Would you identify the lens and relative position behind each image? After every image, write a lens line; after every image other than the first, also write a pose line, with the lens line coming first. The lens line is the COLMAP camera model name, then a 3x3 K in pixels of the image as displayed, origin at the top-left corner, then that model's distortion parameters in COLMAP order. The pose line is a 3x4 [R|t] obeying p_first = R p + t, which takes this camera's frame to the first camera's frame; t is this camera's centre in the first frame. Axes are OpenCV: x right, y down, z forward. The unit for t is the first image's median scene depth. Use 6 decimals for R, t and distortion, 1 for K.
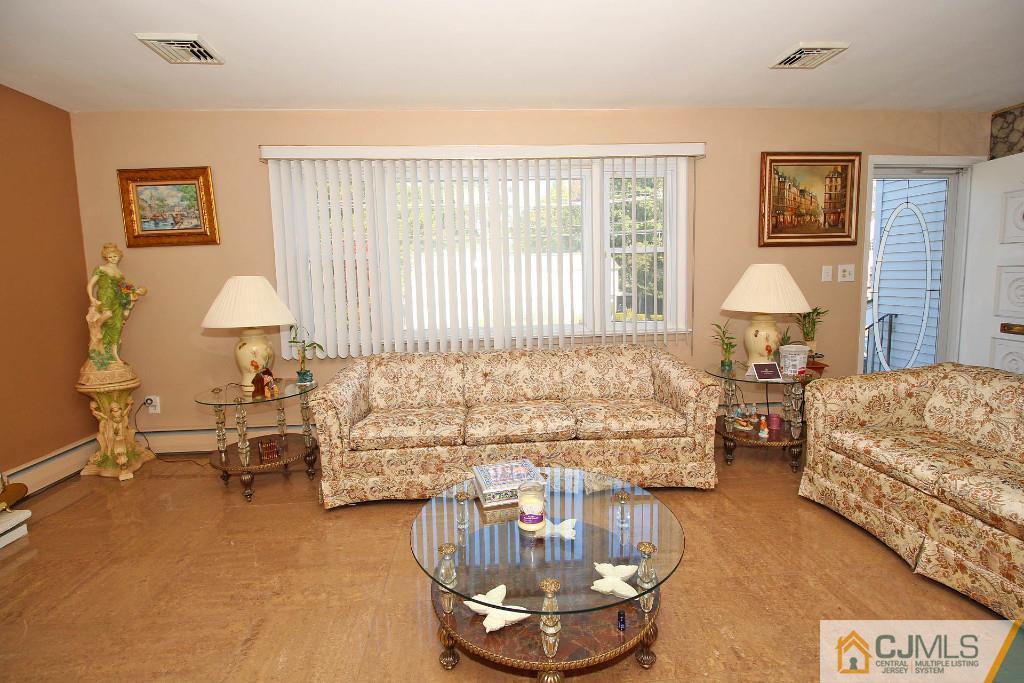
lens RADIAL K [[475.0, 0, 518.3], [0, 475.0, 334.5], [0, 0, 1]] dist [-0.004877, -0.008342]
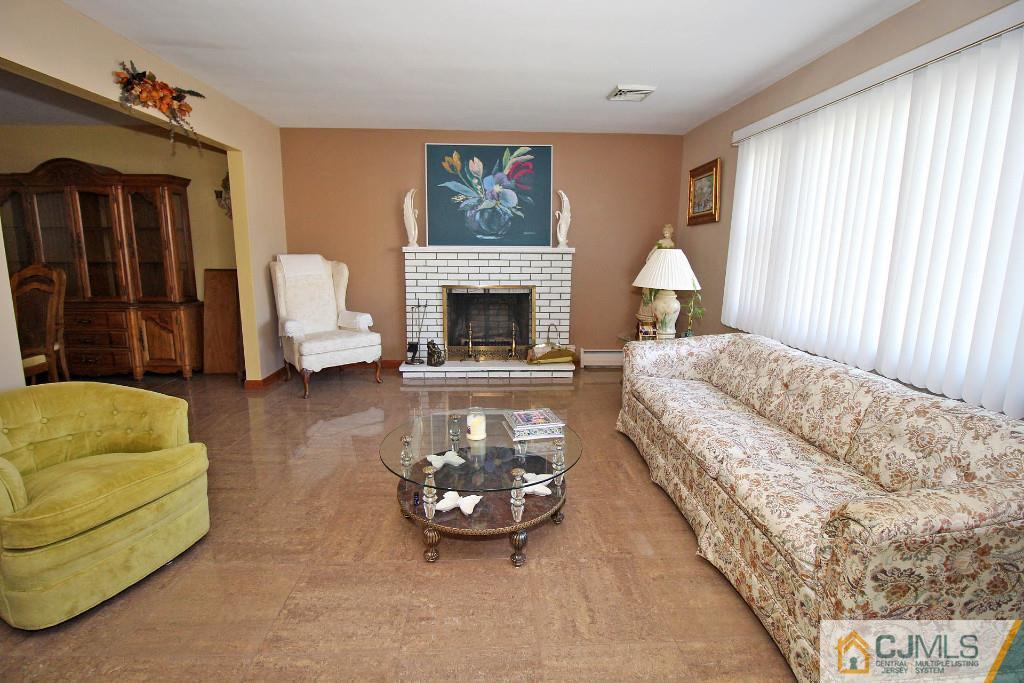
lens RADIAL K [[475.0, 0, 510.6], [0, 475.0, 328.8], [0, 0, 1]] dist [-0.004877, -0.008342]
pose [[-0.030815, 0.189493, -0.981398, 0.595663], [-0.120445, 0.974006, 0.191847, -0.086206], [0.992242, 0.124116, -0.007191, 0.477187]]
